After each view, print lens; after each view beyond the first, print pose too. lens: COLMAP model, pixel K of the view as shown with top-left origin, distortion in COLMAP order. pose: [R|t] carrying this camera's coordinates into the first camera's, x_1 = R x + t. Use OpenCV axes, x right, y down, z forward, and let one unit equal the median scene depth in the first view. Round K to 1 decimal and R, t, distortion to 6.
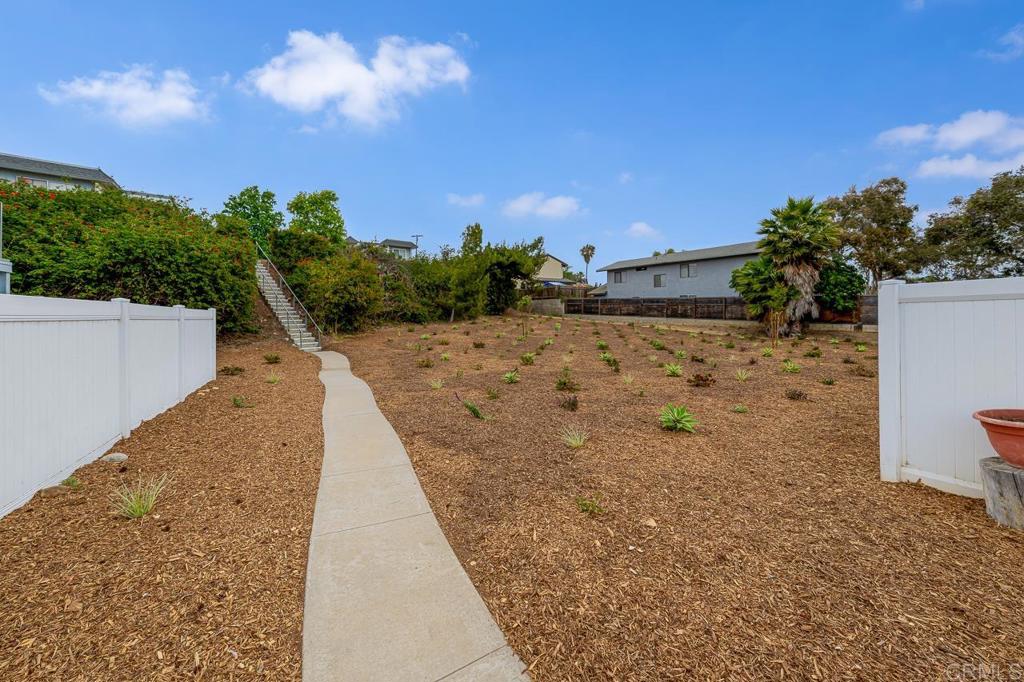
lens RADIAL K [[338.8, 0, 509.4], [0, 338.8, 312.4], [0, 0, 1]] dist [0.000072, -0.000033]
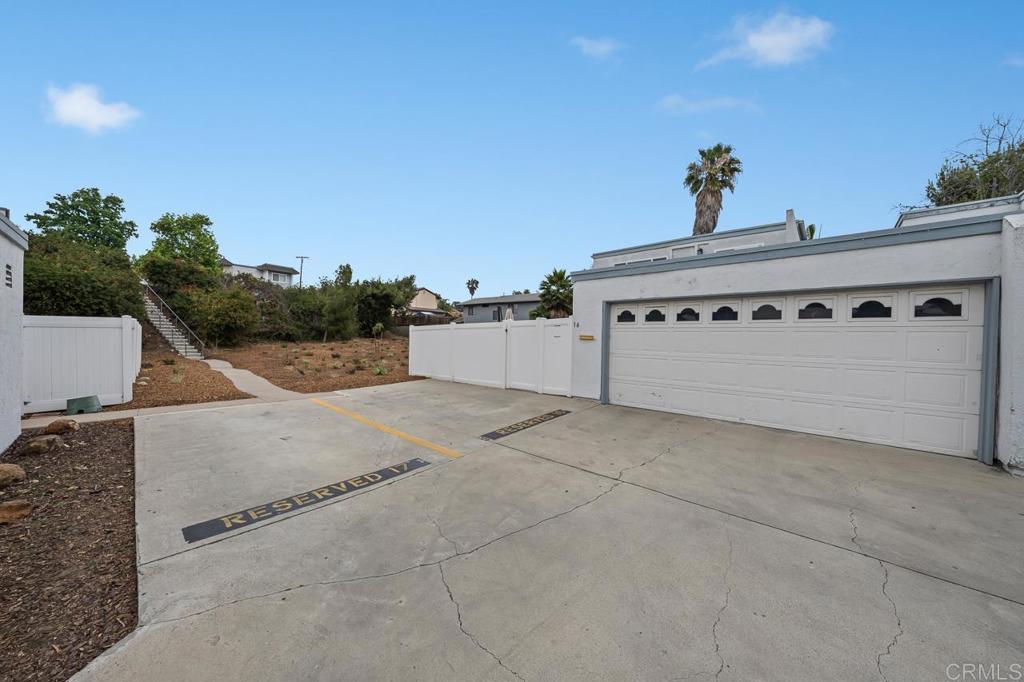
lens RADIAL K [[332.4, 0, 512.0], [0, 332.4, 341.0], [0, 0, 1]] dist [0.000257, 0.000186]
pose [[0.958223, 0.019594, 0.285350, 0.147205], [-0.021730, 0.999755, 0.004320, 0.005597], [-0.285196, -0.010340, 0.958414, -0.382255]]
